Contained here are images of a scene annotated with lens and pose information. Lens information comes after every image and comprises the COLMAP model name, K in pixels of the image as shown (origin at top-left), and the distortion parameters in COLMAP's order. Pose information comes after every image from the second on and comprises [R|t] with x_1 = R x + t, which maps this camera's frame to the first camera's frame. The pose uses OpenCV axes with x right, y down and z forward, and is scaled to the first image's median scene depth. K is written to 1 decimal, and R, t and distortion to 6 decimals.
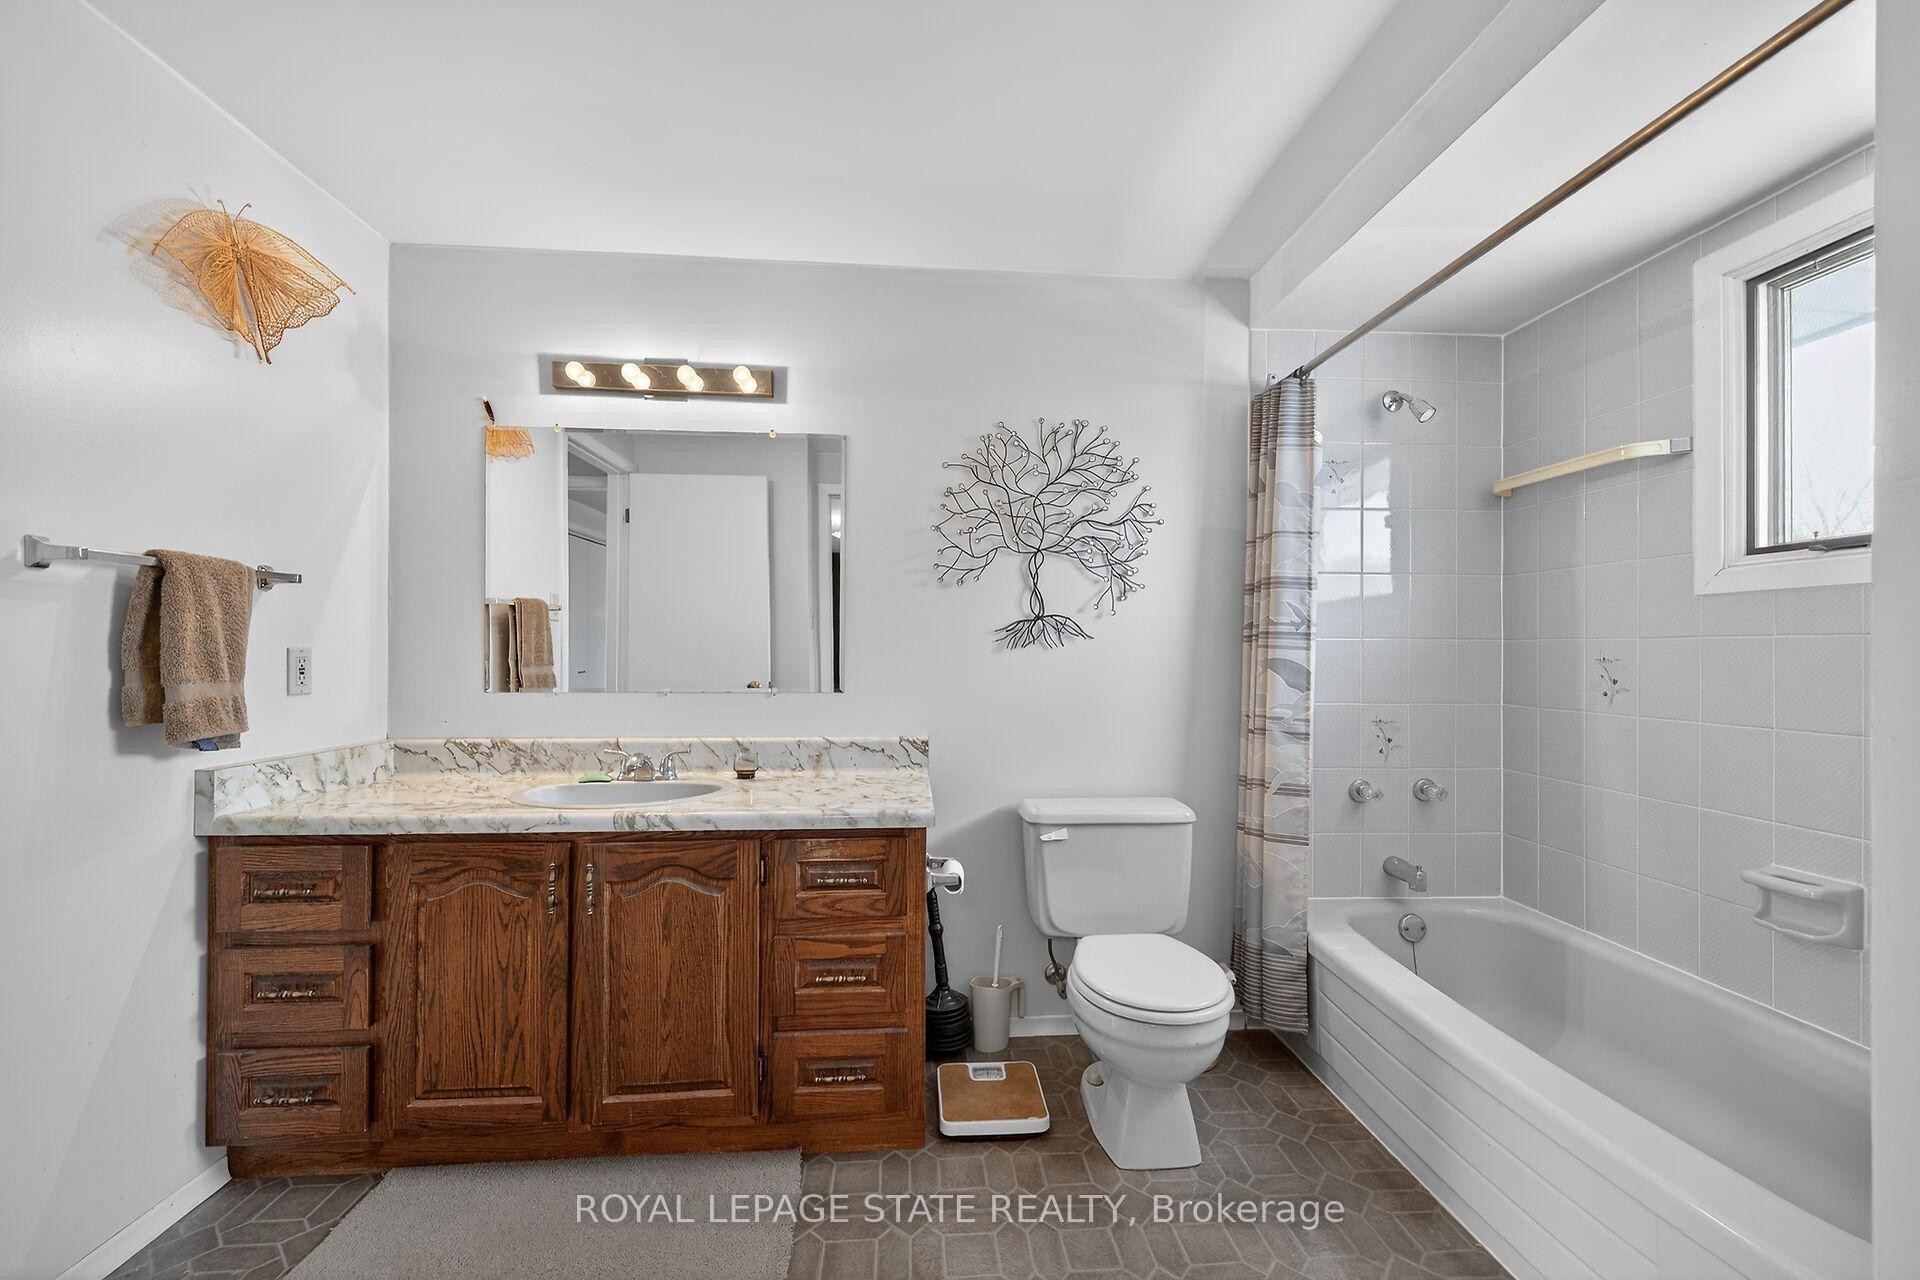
lens RADIAL K [[763.1, 0, 969.8], [0, 763.1, 644.8], [0, 0, 1]] dist [0.001390, -0.000192]
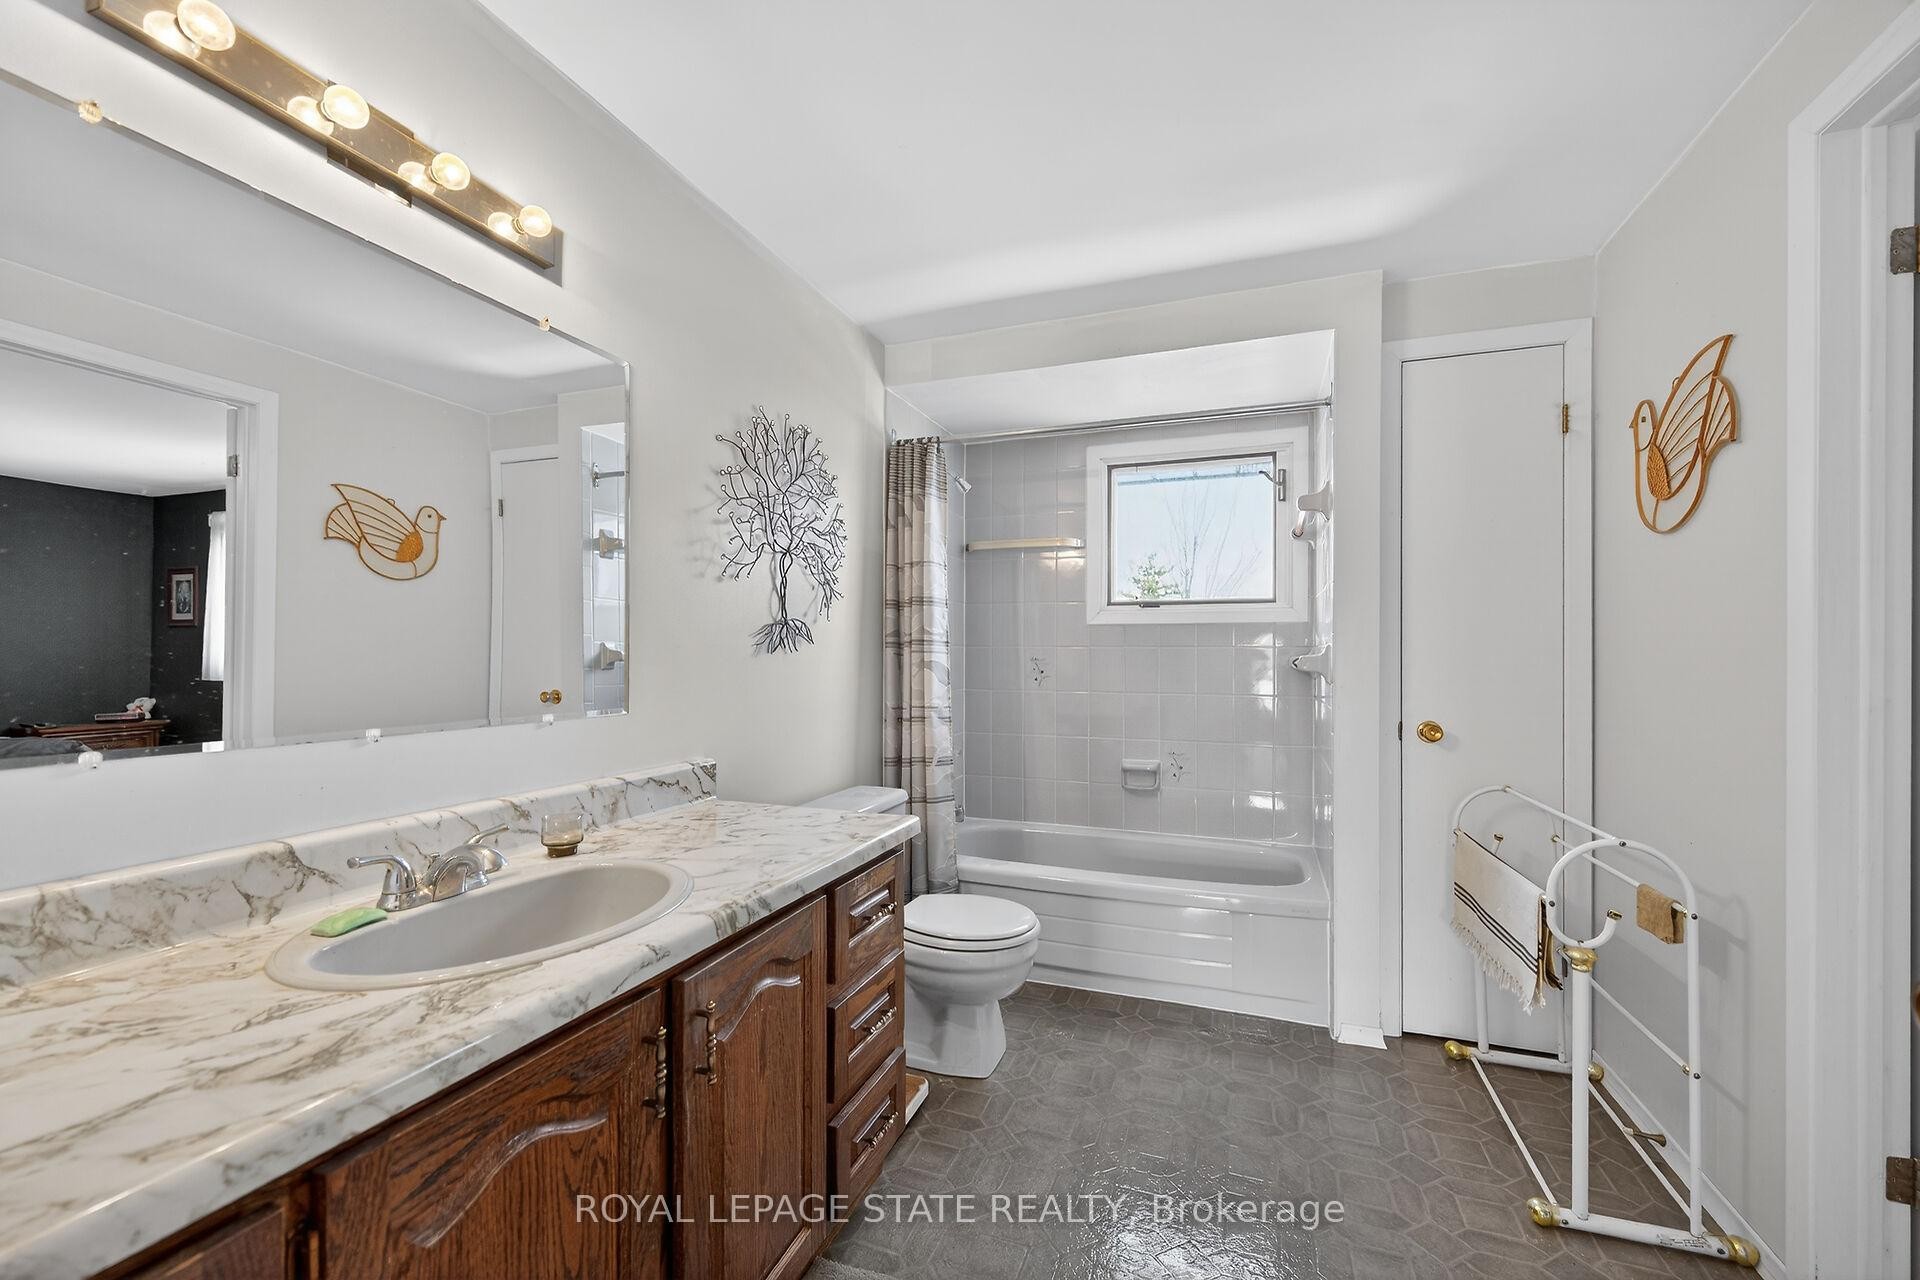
lens RADIAL K [[763.1, 0, 973.6], [0, 763.1, 649.7], [0, 0, 1]] dist [0.001390, -0.000192]
pose [[0.410448, 0.002289, 0.911881, -0.706489], [-0.010909, 0.999938, 0.002400, -0.004423], [-0.911819, -0.010933, 0.410447, 0.396252]]
